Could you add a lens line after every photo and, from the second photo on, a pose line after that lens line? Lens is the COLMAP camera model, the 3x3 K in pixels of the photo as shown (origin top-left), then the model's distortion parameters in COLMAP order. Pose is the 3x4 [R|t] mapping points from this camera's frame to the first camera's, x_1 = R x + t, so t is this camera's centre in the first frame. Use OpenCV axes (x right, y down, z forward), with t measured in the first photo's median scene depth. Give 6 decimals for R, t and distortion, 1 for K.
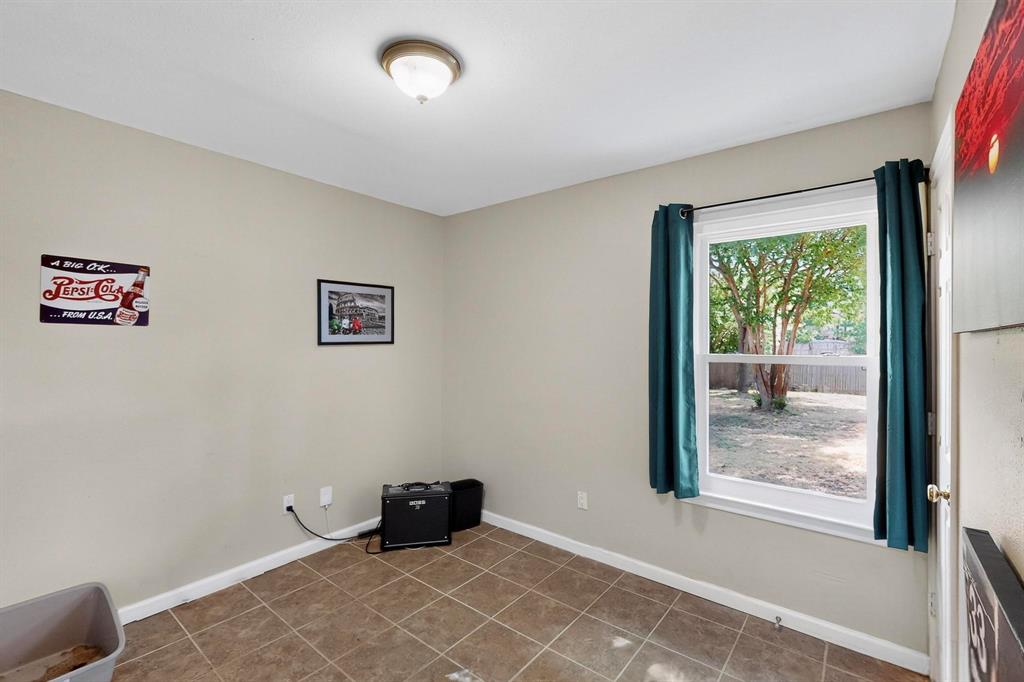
lens RADIAL K [[447.3, 0, 512.3], [0, 447.3, 341.1], [0, 0, 1]] dist [0.002979, -0.000124]
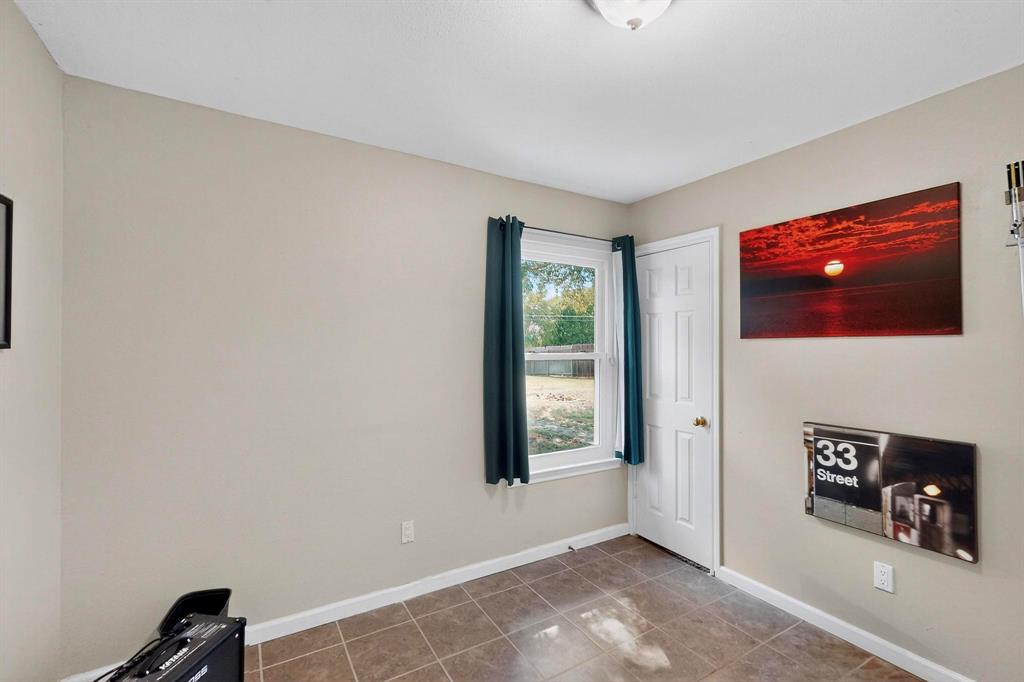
lens RADIAL K [[447.3, 0, 511.9], [0, 447.3, 341.7], [0, 0, 1]] dist [0.002979, -0.000124]
pose [[0.348639, 0.003639, 0.937250, -0.644079], [-0.002914, 0.999992, -0.002798, 0.001995], [-0.937252, -0.001756, 0.348647, 0.606249]]
